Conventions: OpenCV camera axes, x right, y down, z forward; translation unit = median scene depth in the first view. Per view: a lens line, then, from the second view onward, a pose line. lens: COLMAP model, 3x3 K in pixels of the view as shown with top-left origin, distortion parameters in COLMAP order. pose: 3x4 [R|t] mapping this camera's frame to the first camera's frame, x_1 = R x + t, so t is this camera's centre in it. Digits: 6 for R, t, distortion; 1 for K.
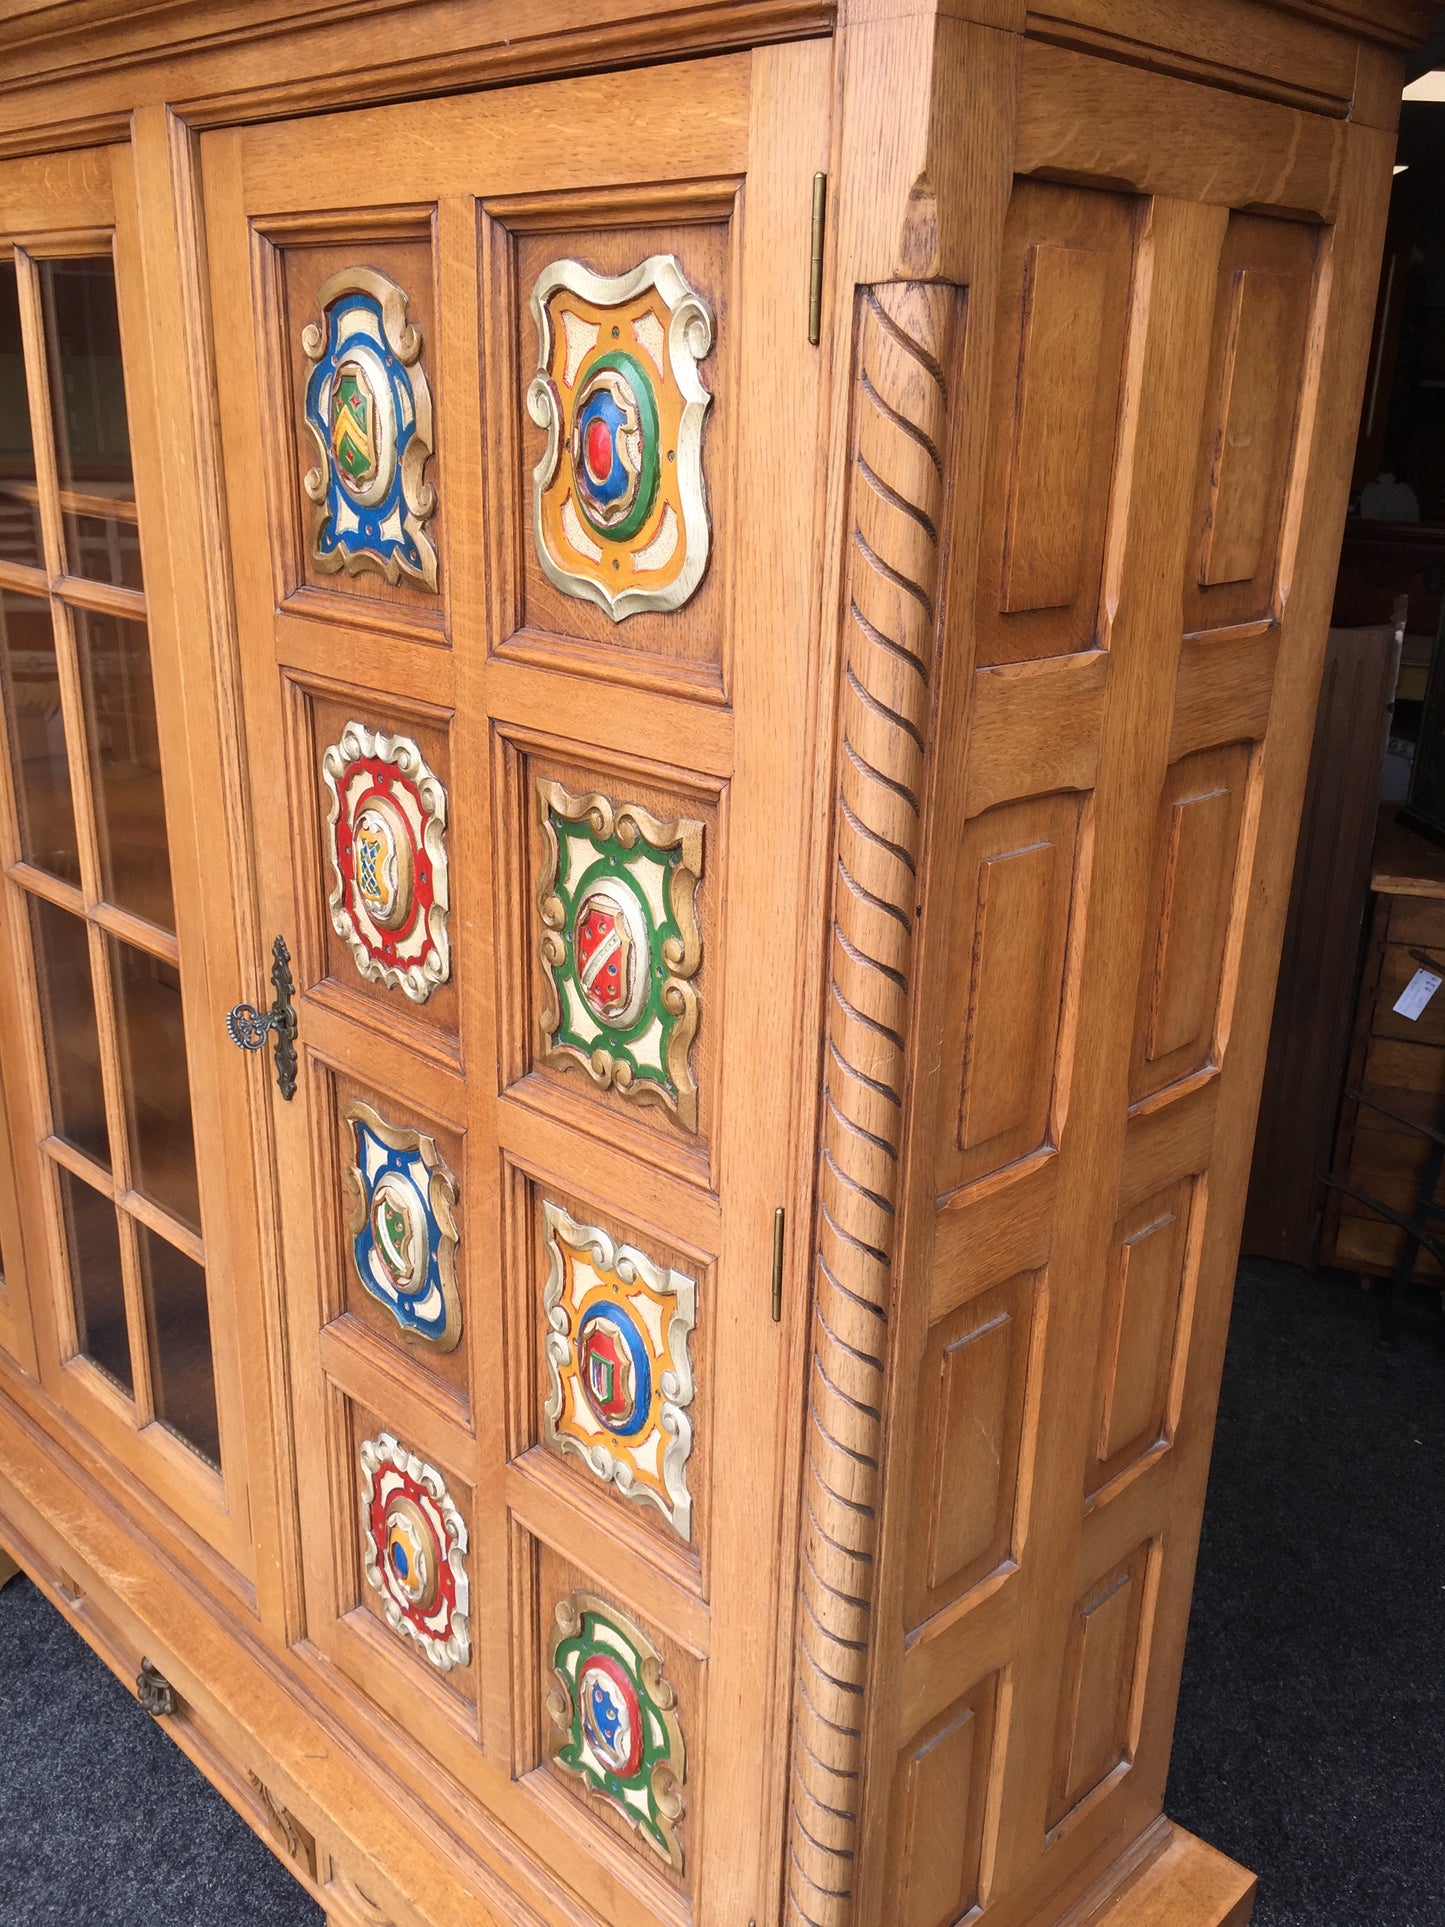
lens RADIAL K [[1691.1, 0, 715.0], [0, 1691.1, 963.7], [0, 0, 1]] dist [0.079310, -0.138010]
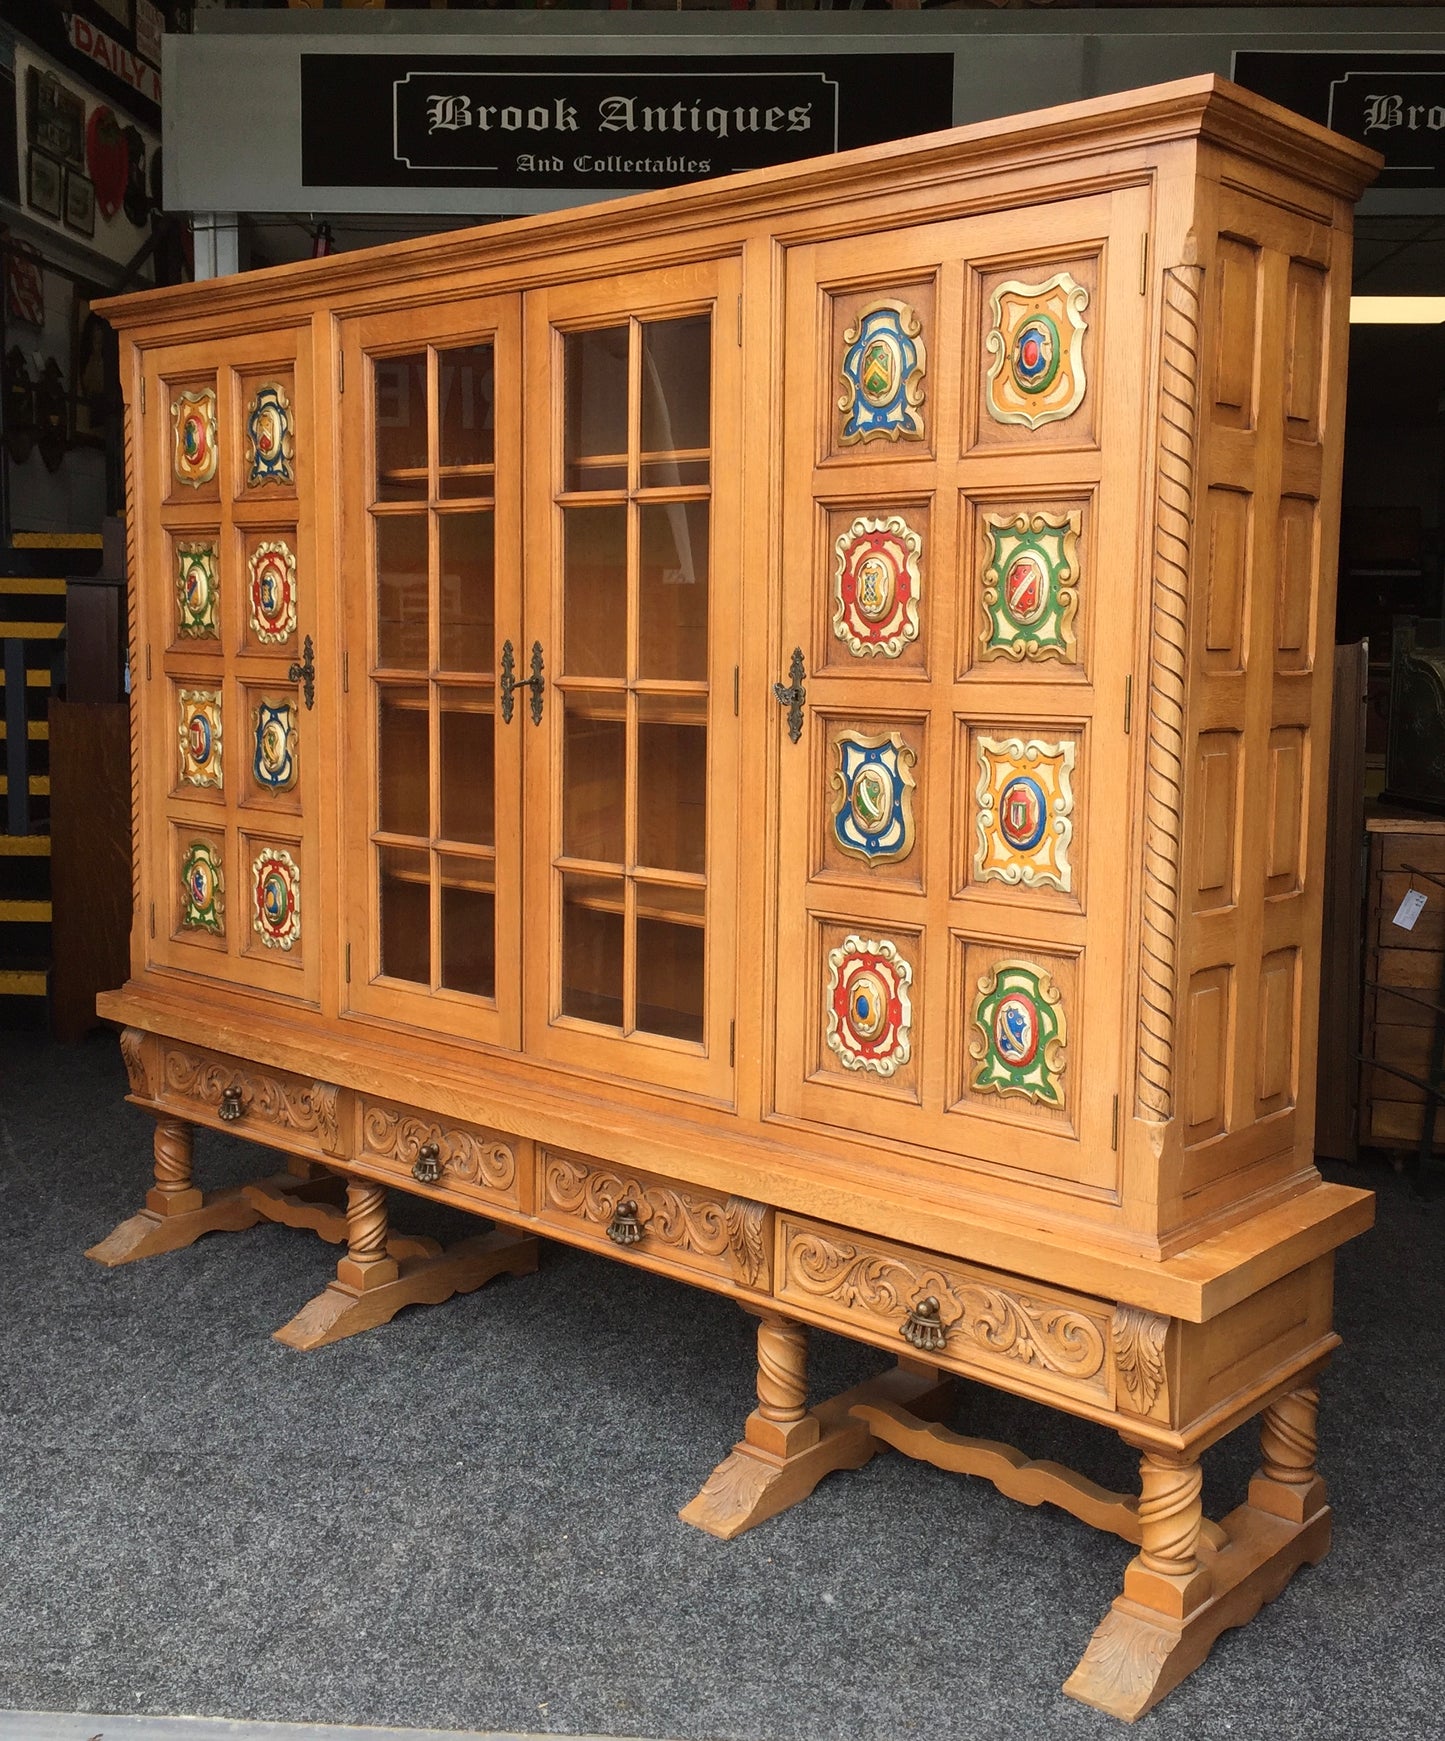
lens RADIAL K [[1901.5, 0, 695.2], [0, 1901.5, 803.8], [0, 0, 1]] dist [0.045437, 0.000000]
pose [[0.998802, -0.016452, 0.046084, -0.542984], [0.027170, 0.969724, -0.242685, 0.757408], [-0.040697, 0.243647, 0.969010, -1.124921]]
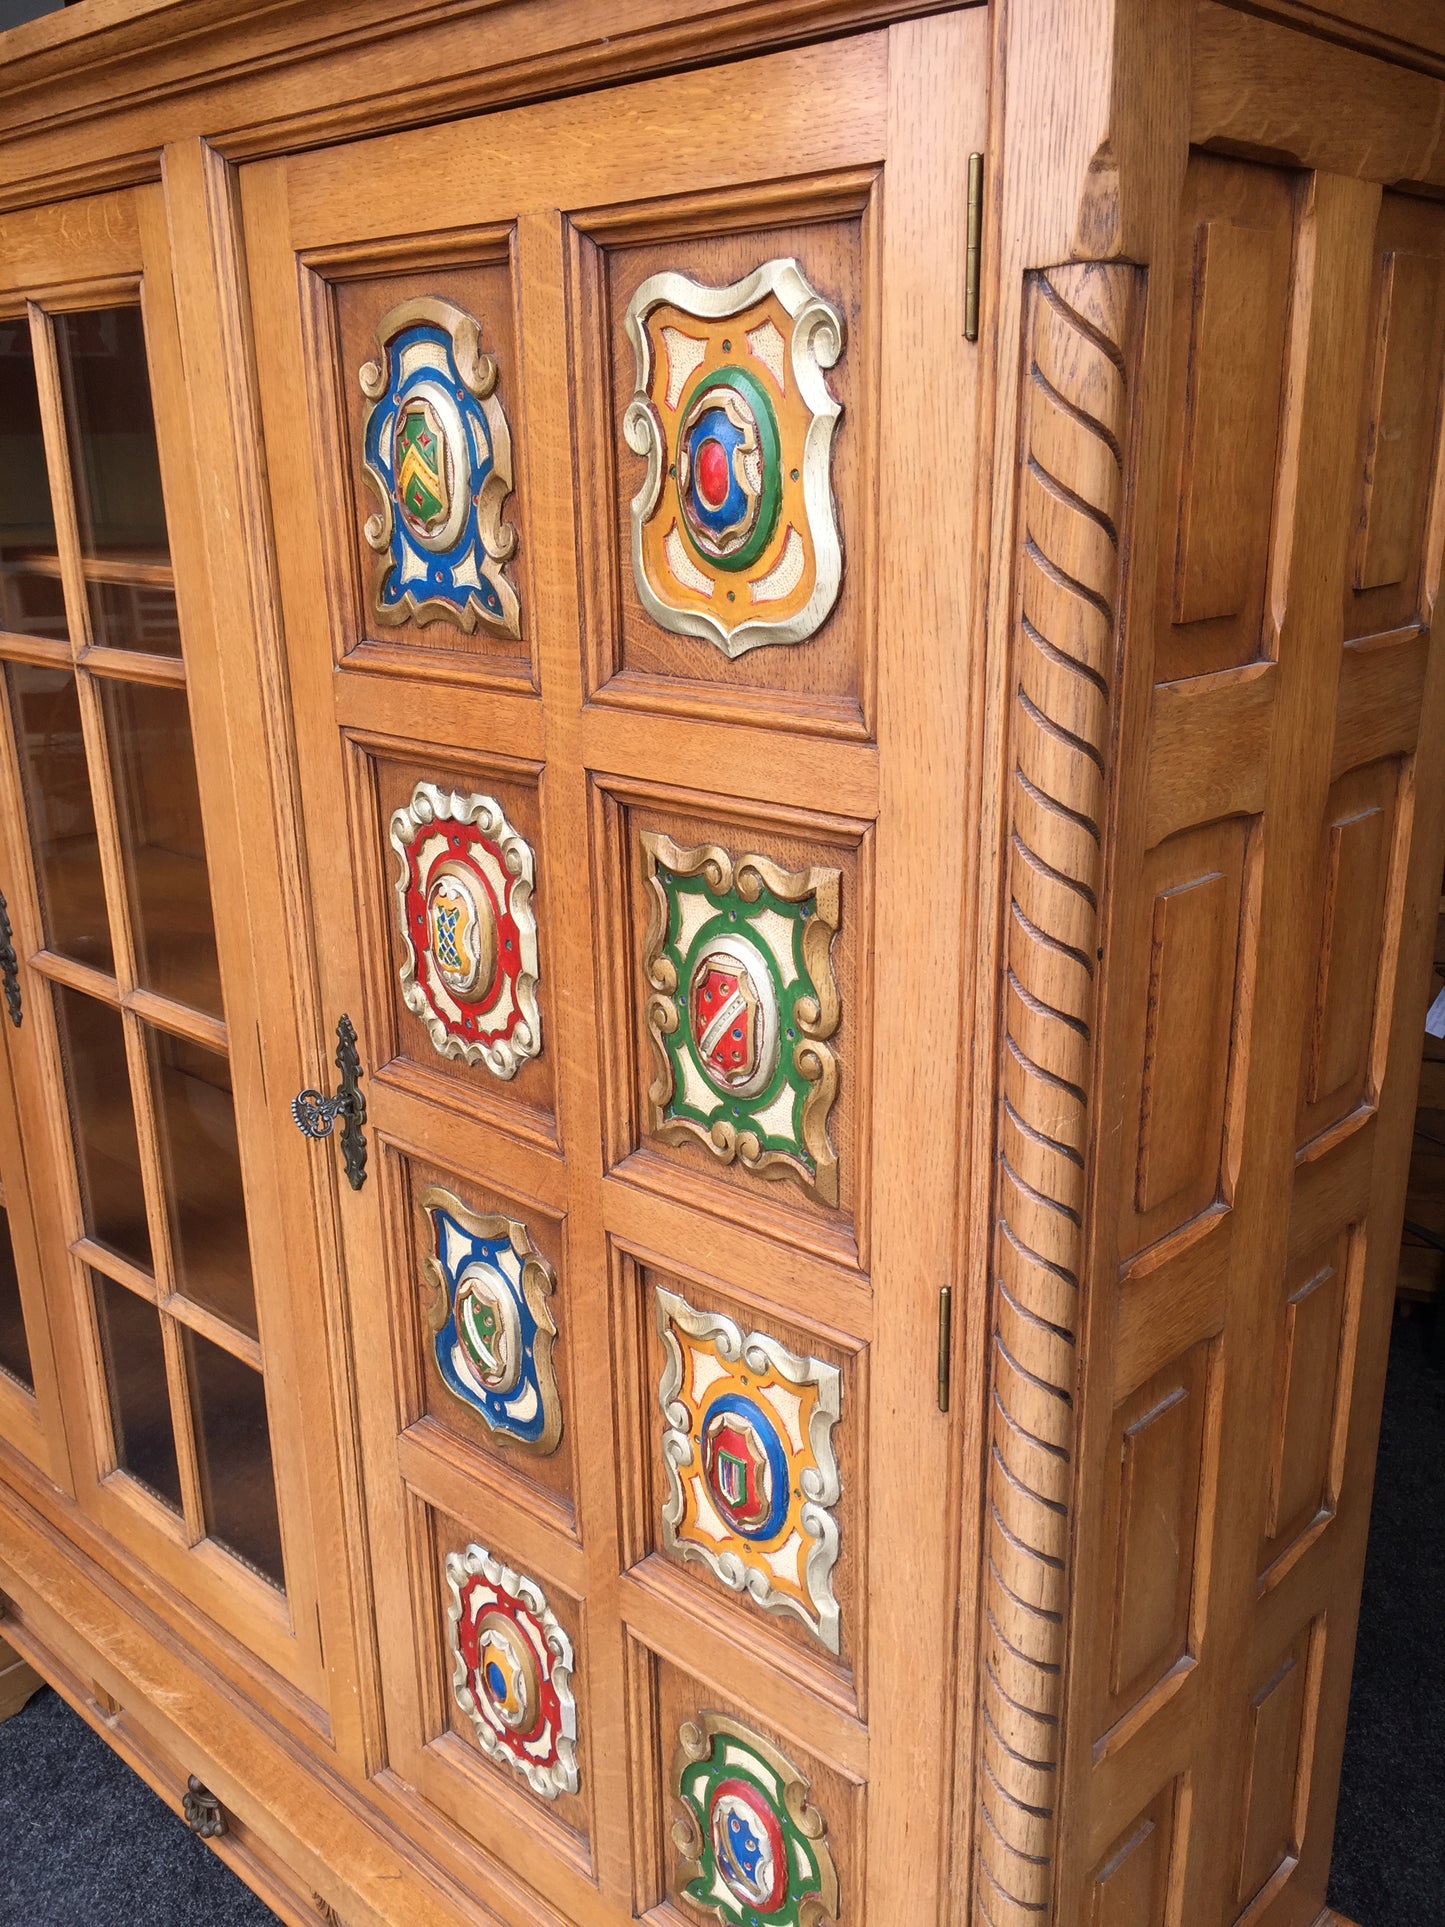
lens RADIAL K [[1691.1, 0, 708.7], [0, 1691.1, 961.1], [0, 0, 1]] dist [0.079310, -0.138010]
pose [[0.998641, -0.049172, 0.017269, -0.082080], [0.049719, 0.998224, -0.032812, -0.006040], [-0.015625, 0.033626, 0.999312, 0.071865]]
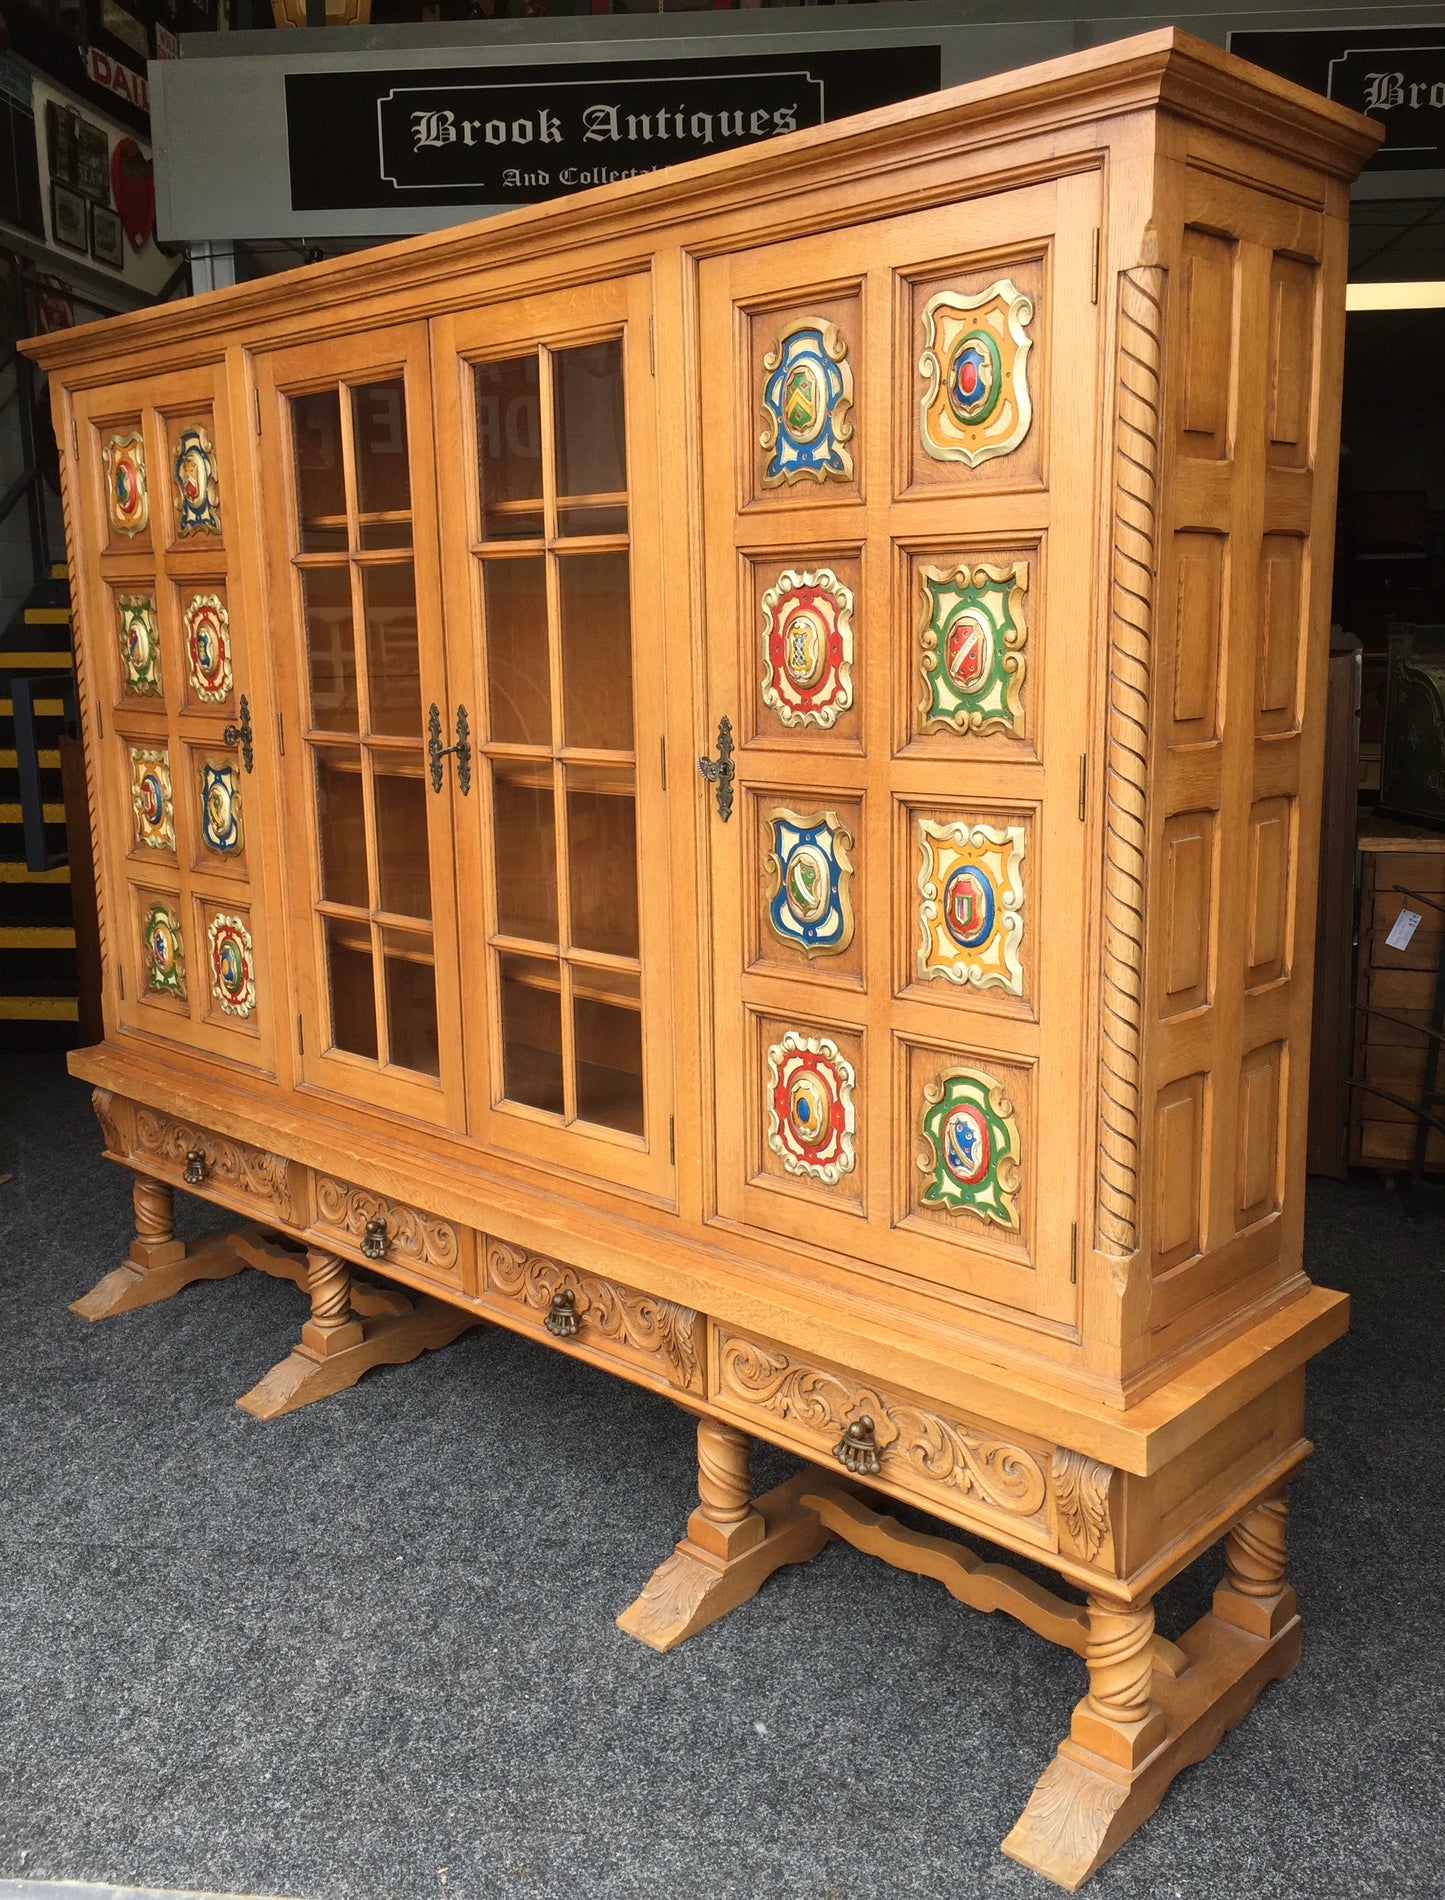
lens RADIAL K [[1699.1, 0, 704.1], [0, 1699.1, 917.4], [0, 0, 1]] dist [0.053347, -0.047732]
pose [[0.998909, -0.044836, 0.013073, -0.357781], [0.046359, 0.985838, -0.161167, 0.523219], [-0.005662, 0.161597, 0.986841, -0.726226]]
